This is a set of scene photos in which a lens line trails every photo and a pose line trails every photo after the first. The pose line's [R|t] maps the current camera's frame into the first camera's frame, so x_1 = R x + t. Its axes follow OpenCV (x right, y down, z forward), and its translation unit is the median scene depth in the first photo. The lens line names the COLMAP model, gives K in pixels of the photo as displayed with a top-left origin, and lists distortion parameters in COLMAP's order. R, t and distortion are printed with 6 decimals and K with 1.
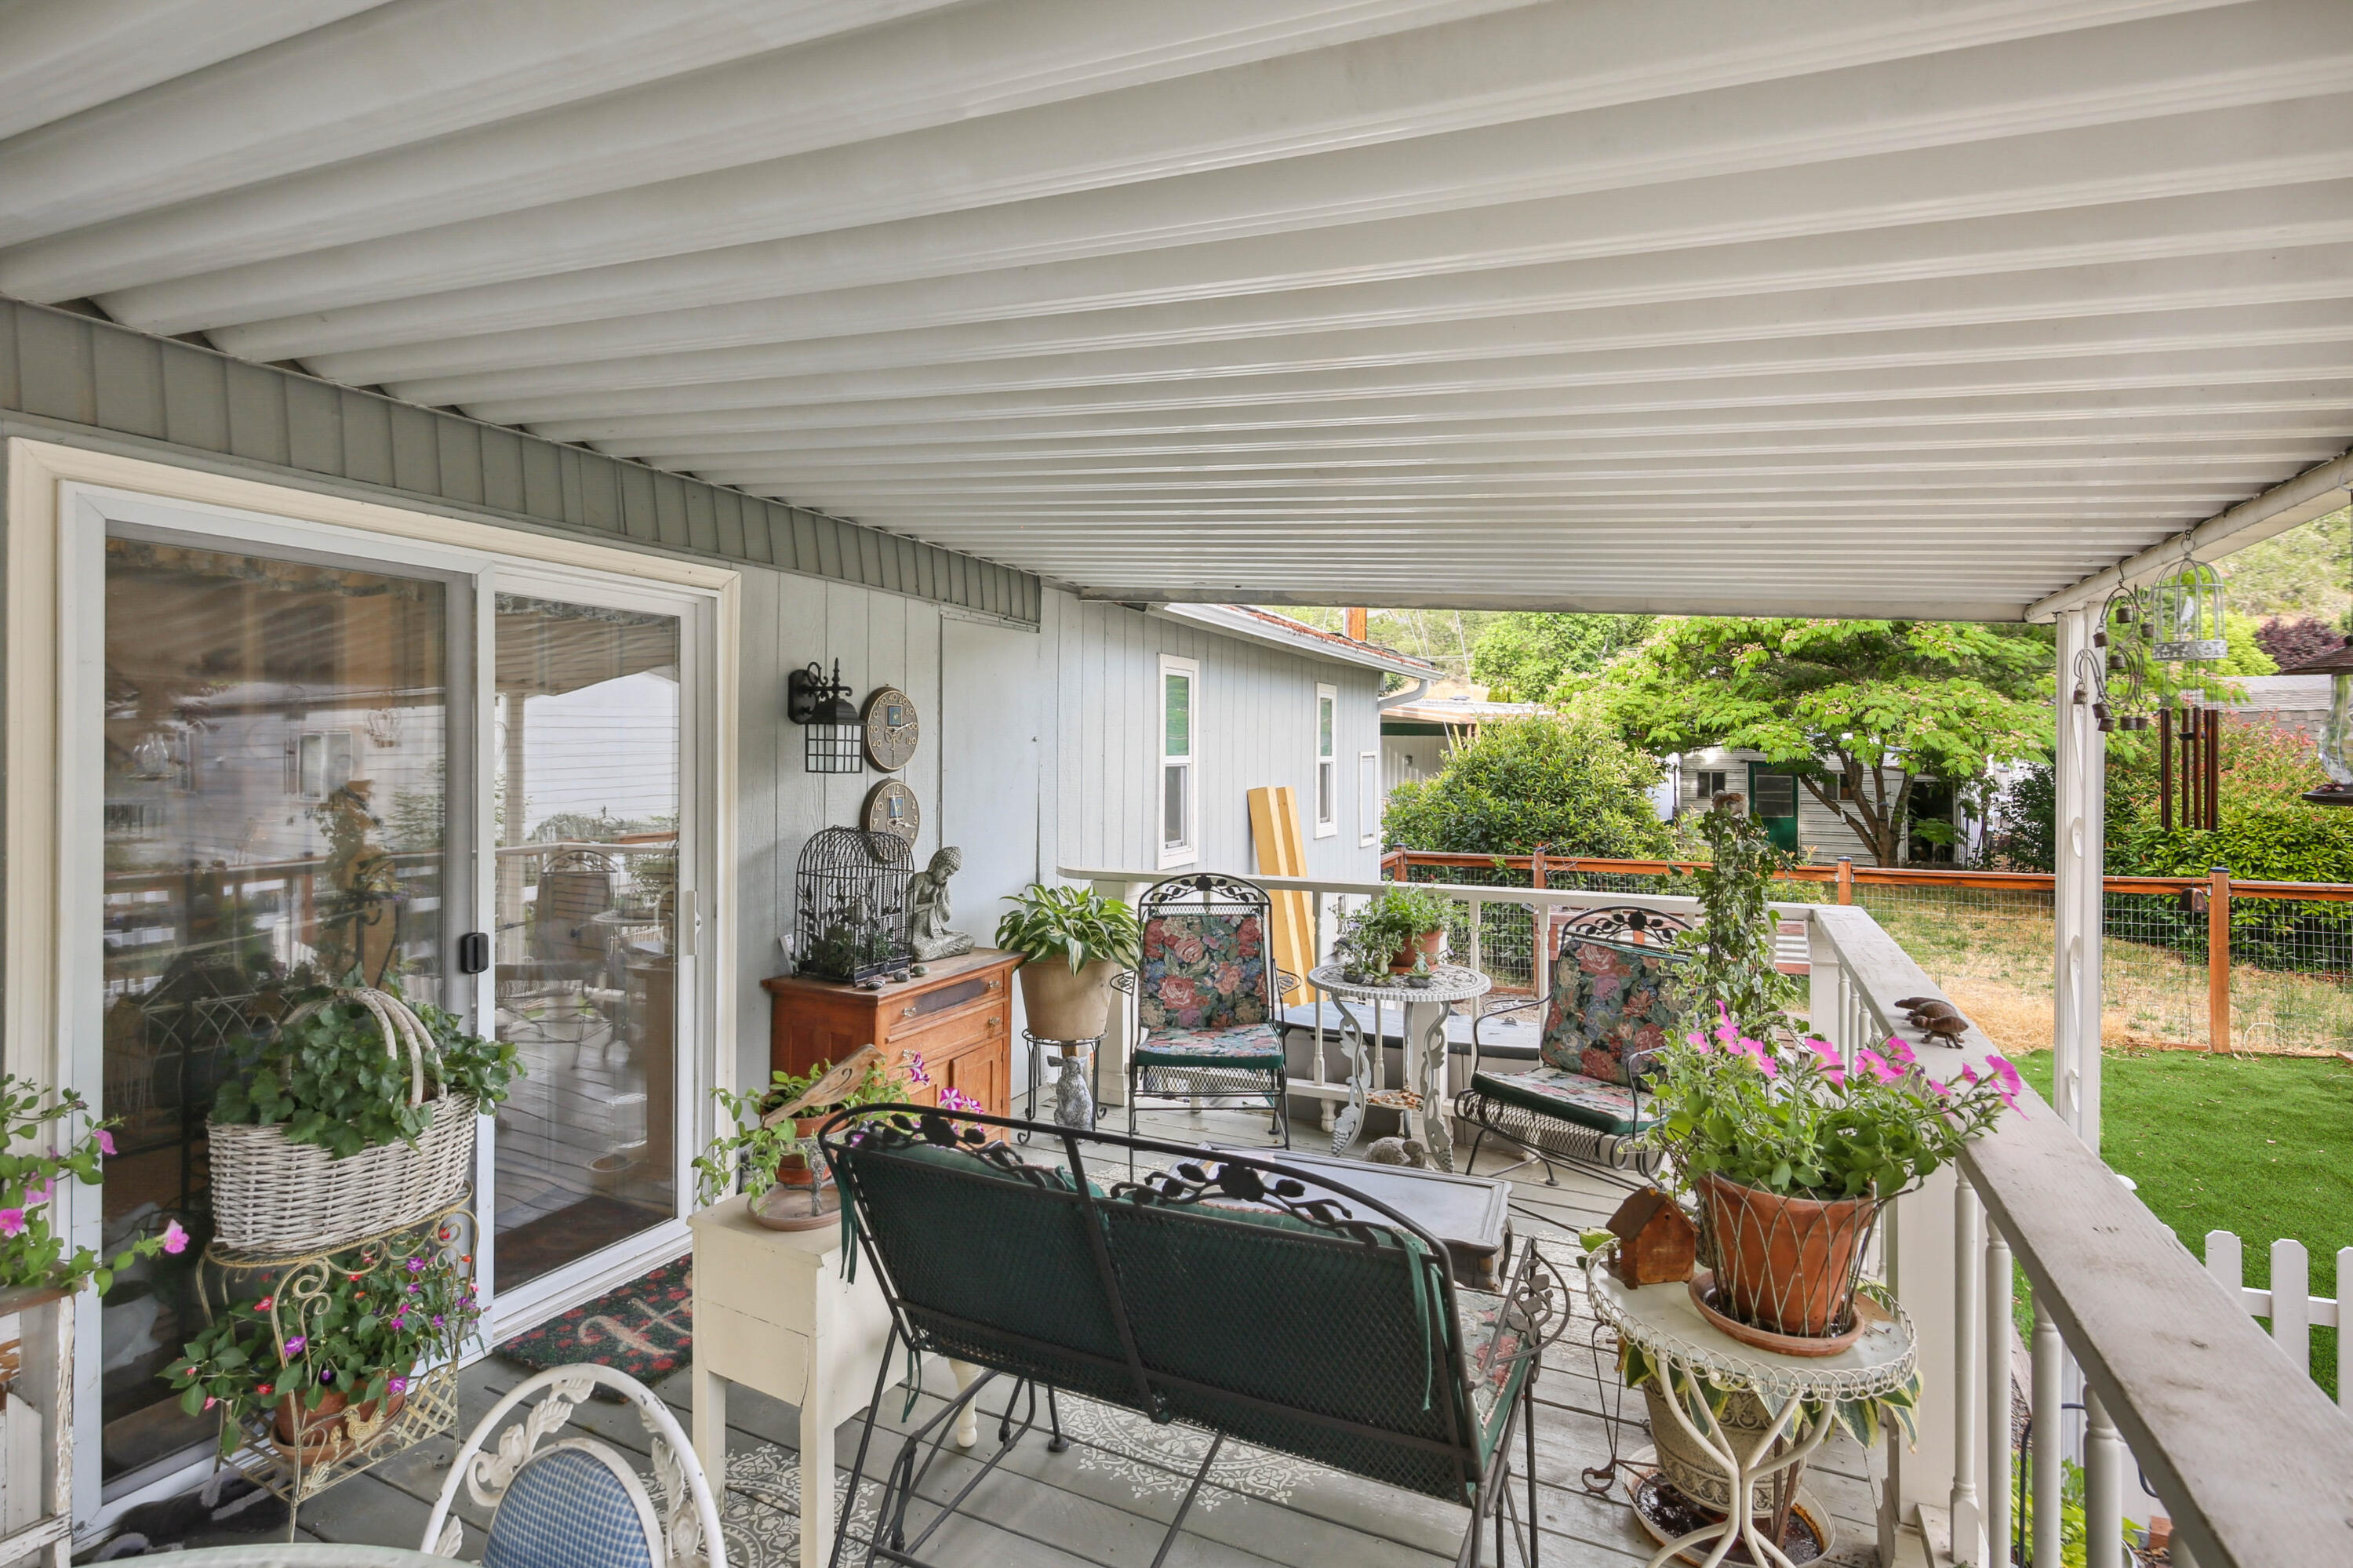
lens RADIAL K [[1139.1, 0, 1144.1], [0, 1139.1, 775.2], [0, 0, 1]] dist [0.000629, -0.000080]
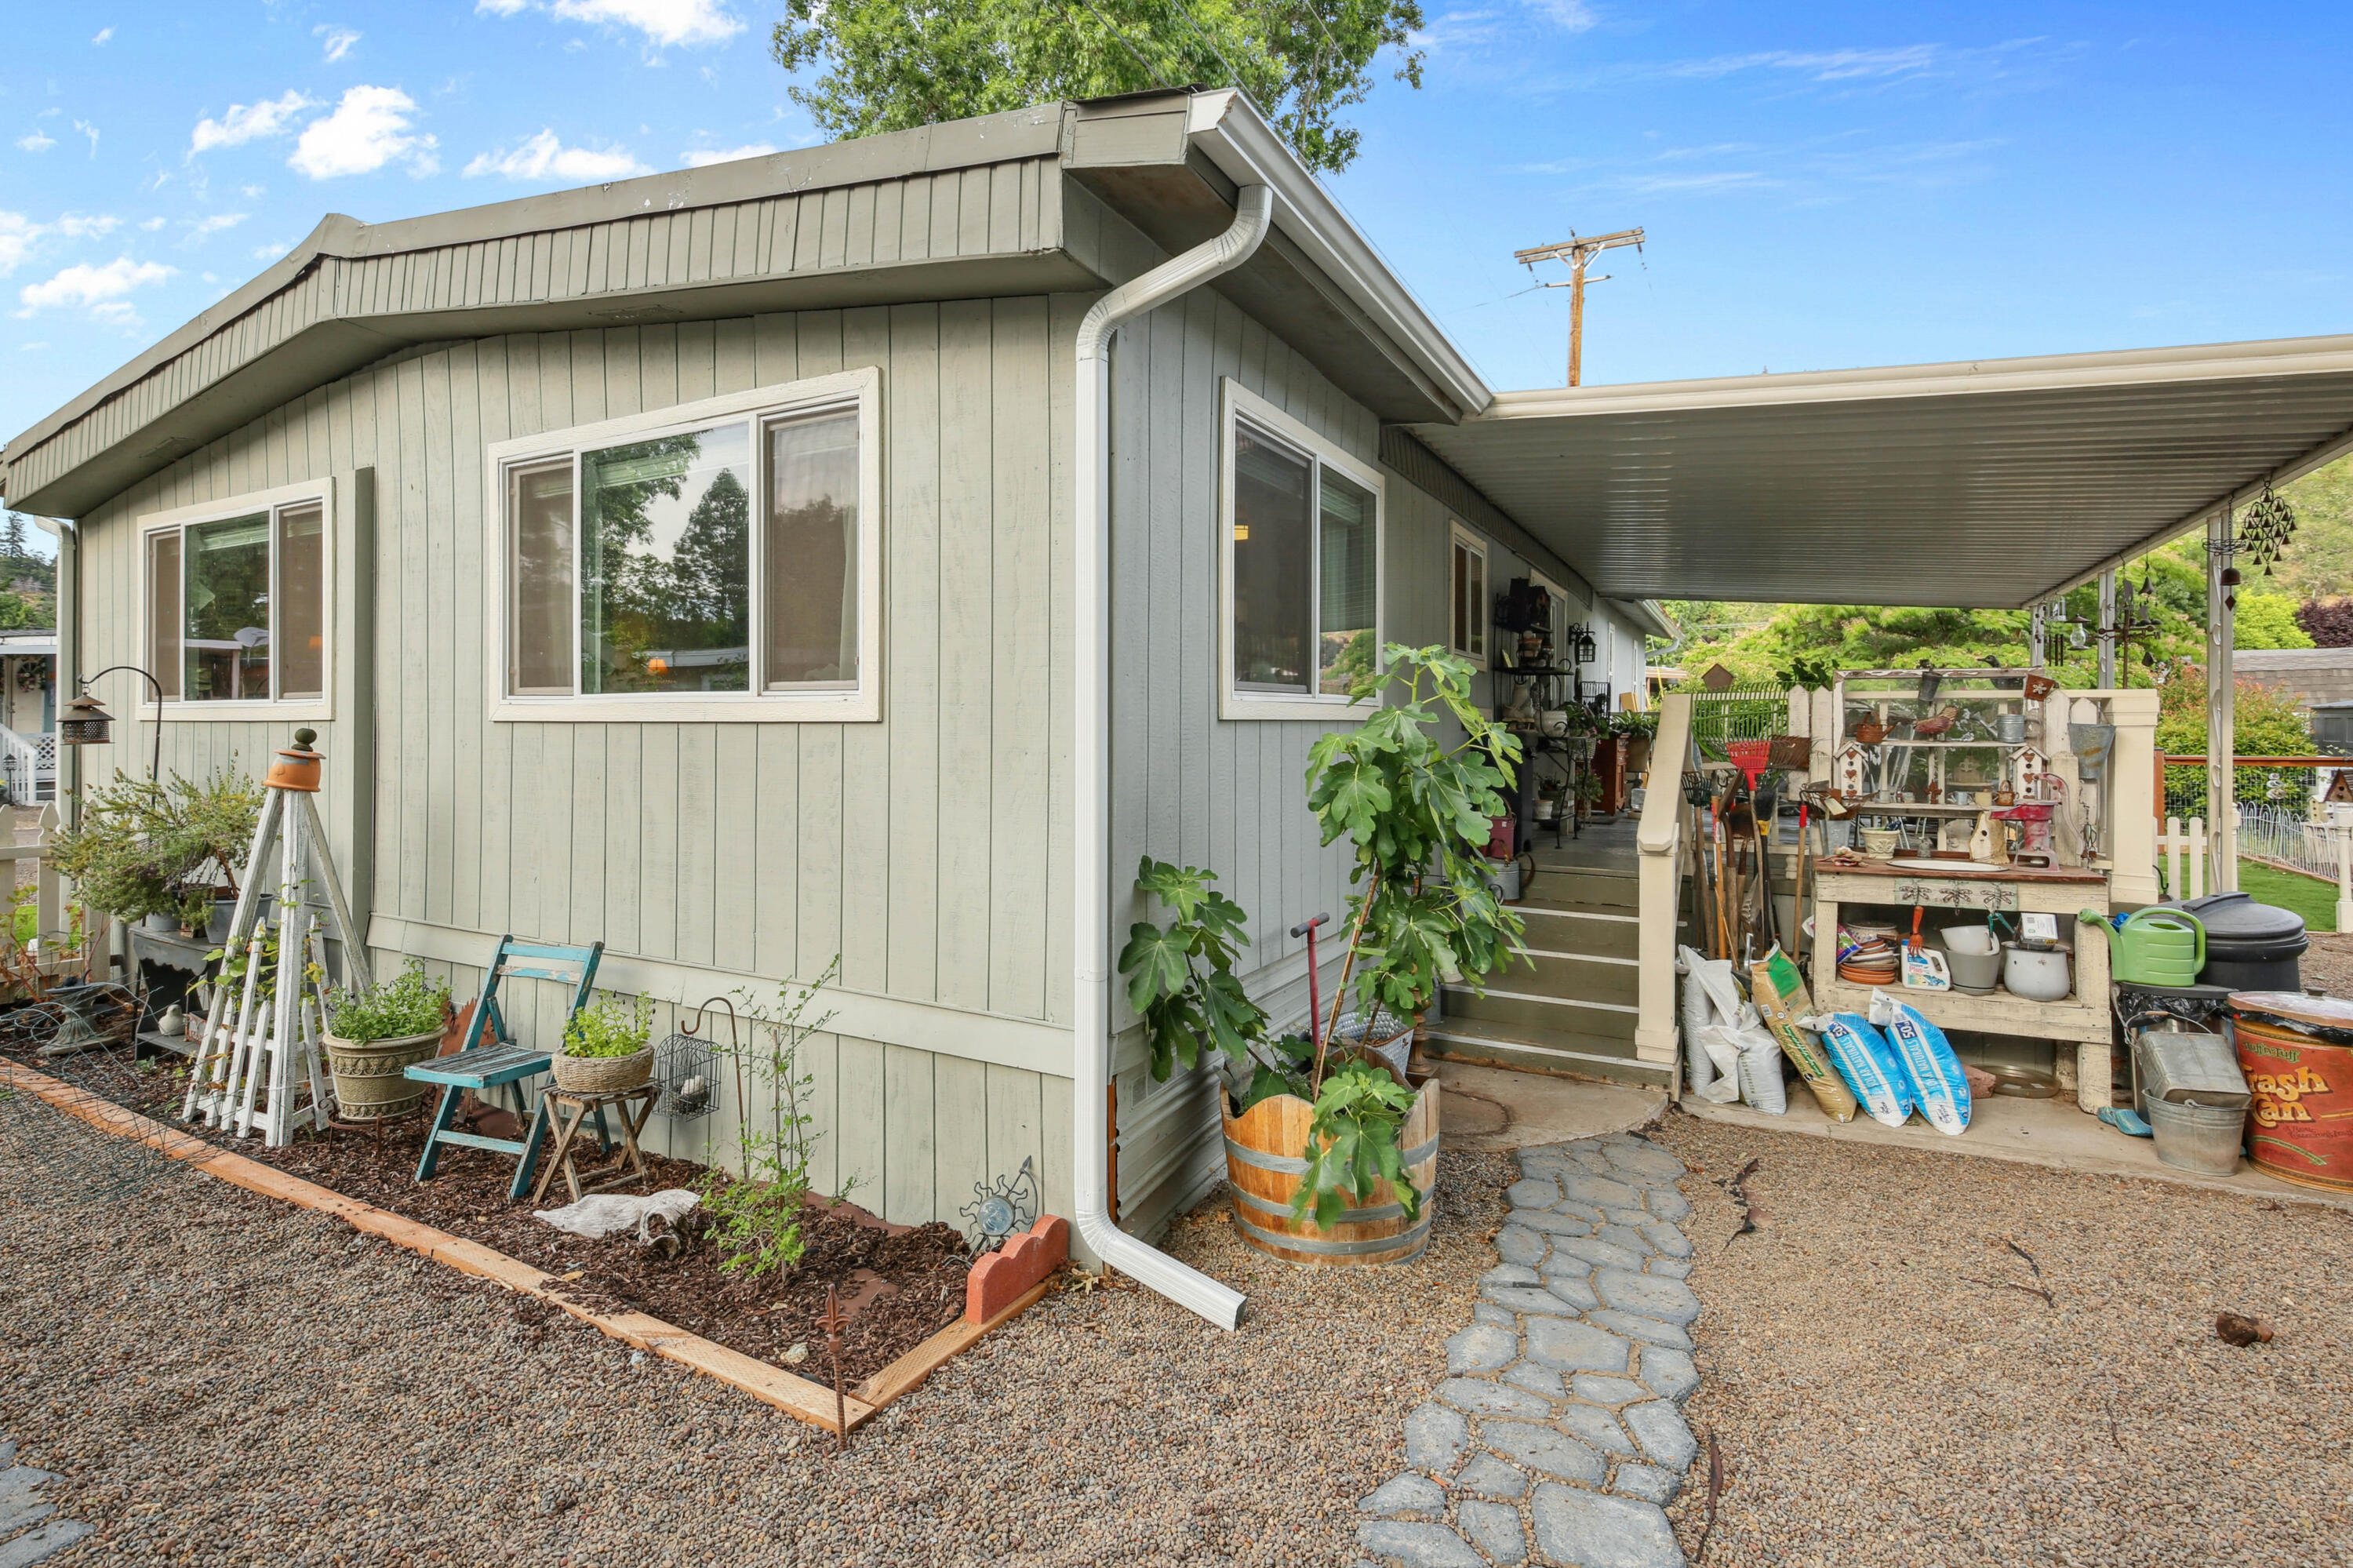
lens RADIAL K [[1092.3, 0, 1173.8], [0, 1092.3, 753.6], [0, 0, 1]] dist [-0.001942, -0.000594]
pose [[0.999133, 0.005540, -0.041260, -0.372245], [-0.005357, 0.999975, 0.004540, 0.070447], [0.041284, -0.004315, 0.999138, -0.557696]]
